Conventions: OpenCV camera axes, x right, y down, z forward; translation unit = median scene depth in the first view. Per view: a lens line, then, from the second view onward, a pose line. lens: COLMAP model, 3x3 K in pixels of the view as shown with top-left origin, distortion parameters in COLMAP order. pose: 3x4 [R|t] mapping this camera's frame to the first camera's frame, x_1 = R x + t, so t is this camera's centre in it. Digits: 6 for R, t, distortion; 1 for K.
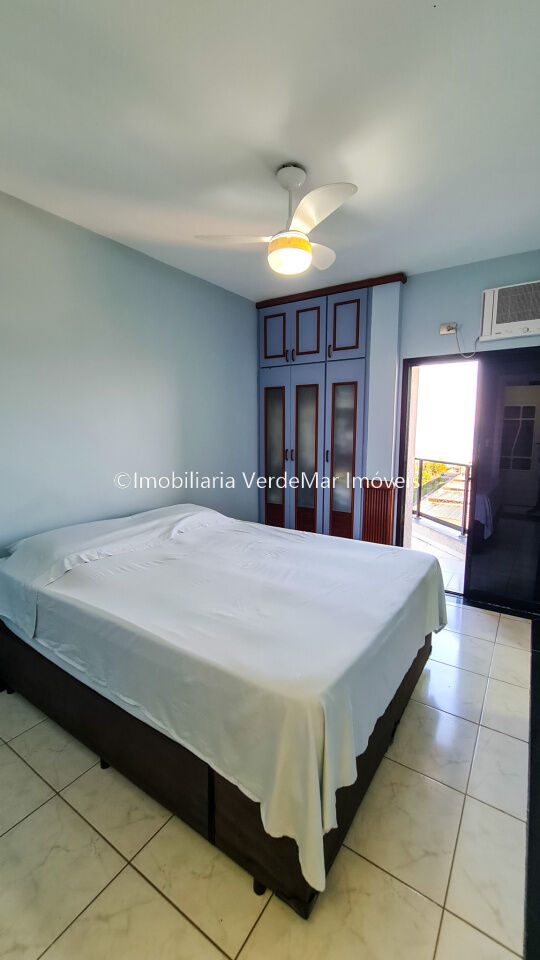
lens RADIAL K [[397.6, 0, 264.5], [0, 397.6, 479.5], [0, 0, 1]] dist [0.000694, 0.000162]
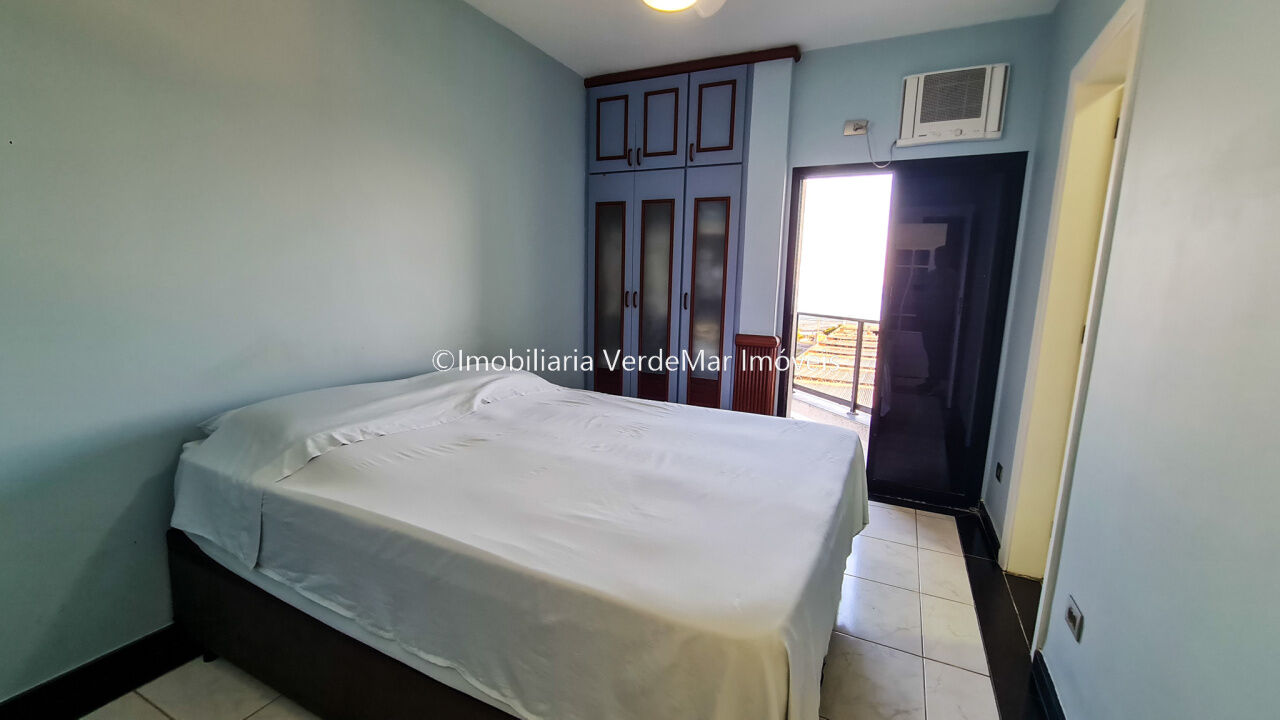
lens RADIAL K [[530.1, 0, 637.3], [0, 530.1, 363.5], [0, 0, 1]] dist [0.000694, 0.000162]
pose [[0.990216, 0.005833, 0.139421, -0.084548], [-0.009291, 0.999665, 0.024166, 0.043503], [-0.139233, -0.025224, 0.989938, 0.090138]]
